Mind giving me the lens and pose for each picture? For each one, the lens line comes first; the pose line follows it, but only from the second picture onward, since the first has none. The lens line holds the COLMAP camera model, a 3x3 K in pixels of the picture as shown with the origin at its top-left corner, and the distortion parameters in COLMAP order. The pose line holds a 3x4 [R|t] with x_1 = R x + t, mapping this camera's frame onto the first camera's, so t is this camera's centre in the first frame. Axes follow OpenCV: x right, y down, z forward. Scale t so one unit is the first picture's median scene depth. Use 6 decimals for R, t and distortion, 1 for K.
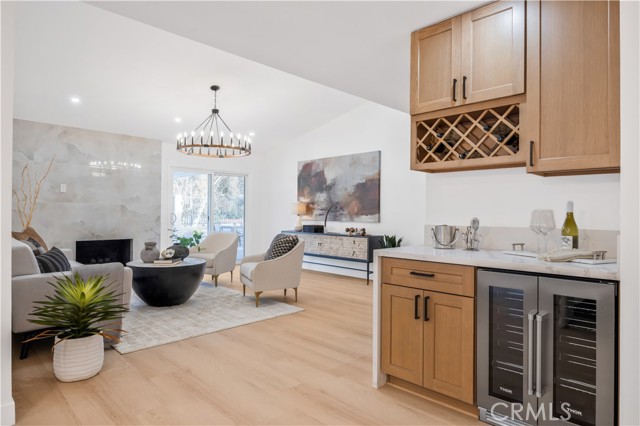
lens RADIAL K [[387.0, 0, 318.7], [0, 387.0, 207.1], [0, 0, 1]] dist [0.001229, 0.000371]
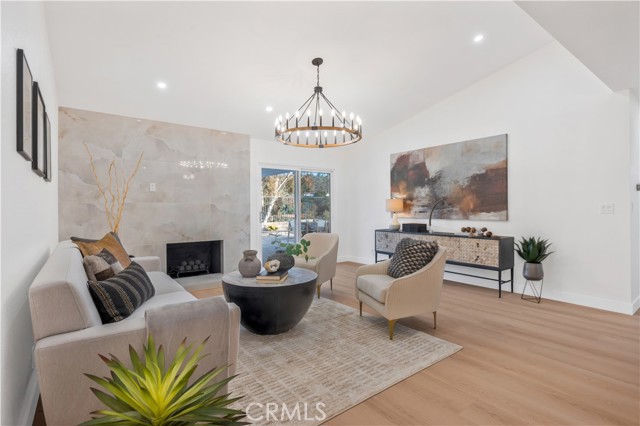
lens RADIAL K [[317.5, 0, 317.9], [0, 317.5, 204.9], [0, 0, 1]] dist [-0.004576, -0.000382]
pose [[0.991228, -0.014675, -0.131342, -0.154858], [0.015170, 0.999881, 0.002765, -0.002134], [0.131286, -0.004733, 0.991333, 0.275590]]
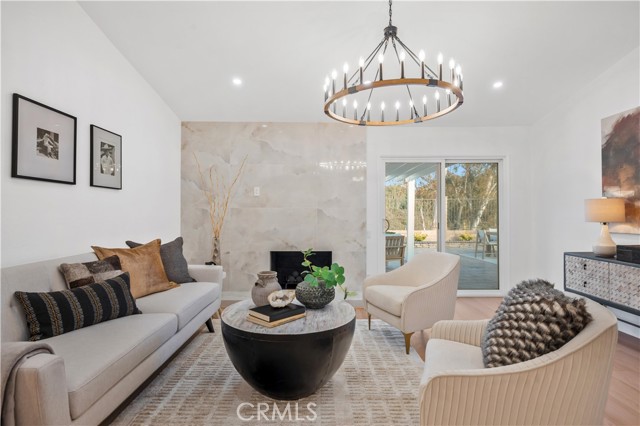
lens RADIAL K [[333.4, 0, 320.3], [0, 333.4, 207.8], [0, 0, 1]] dist [-0.002343, -0.000224]
pose [[0.711802, -0.018580, -0.702134, -0.013801], [0.015377, 0.999823, -0.010869, -0.000578], [0.702211, -0.003060, 0.711962, 0.512955]]
